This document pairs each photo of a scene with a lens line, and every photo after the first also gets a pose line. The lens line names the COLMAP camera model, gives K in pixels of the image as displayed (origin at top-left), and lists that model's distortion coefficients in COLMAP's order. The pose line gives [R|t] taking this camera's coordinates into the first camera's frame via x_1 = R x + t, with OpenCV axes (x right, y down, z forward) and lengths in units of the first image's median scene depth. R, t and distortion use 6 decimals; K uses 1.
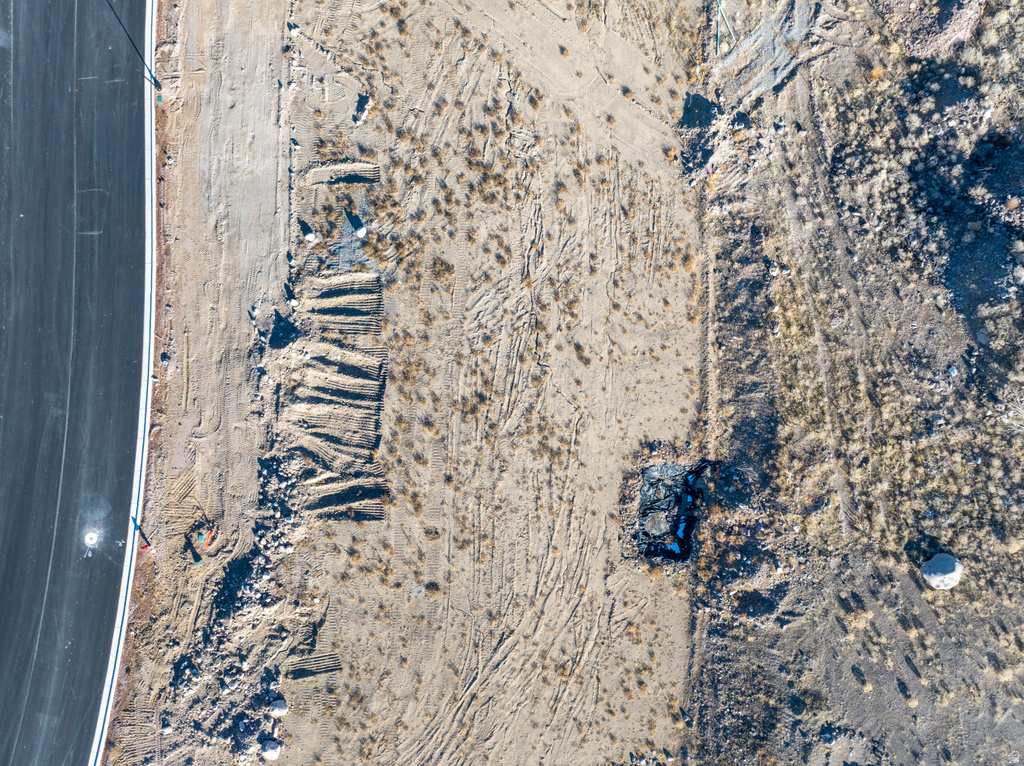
lens RADIAL K [[727.3, 0, 521.2], [0, 727.3, 384.3], [0, 0, 1]] dist [-0.044043, 0.013742]
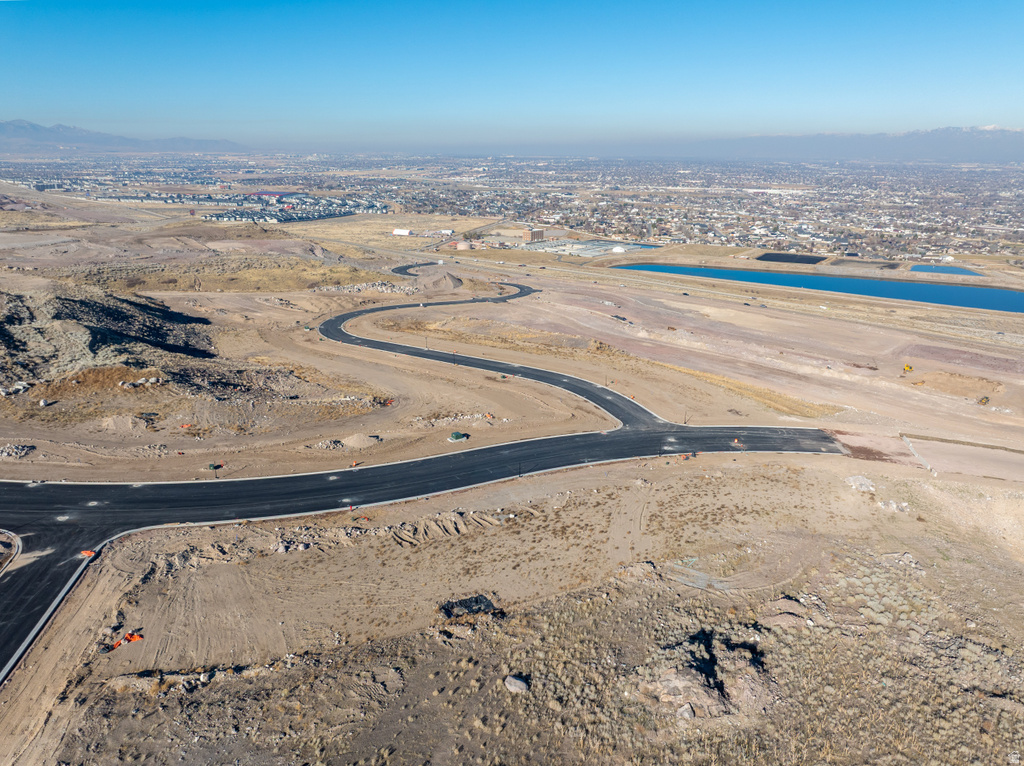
lens RADIAL K [[727.3, 0, 521.2], [0, 727.3, 384.3], [0, 0, 1]] dist [-0.044043, 0.013742]
pose [[0.529284, 0.267431, -0.805195, 1.596297], [-0.848445, 0.167470, -0.502091, 0.885670], [0.000571, 0.948912, 0.315539, -0.148040]]
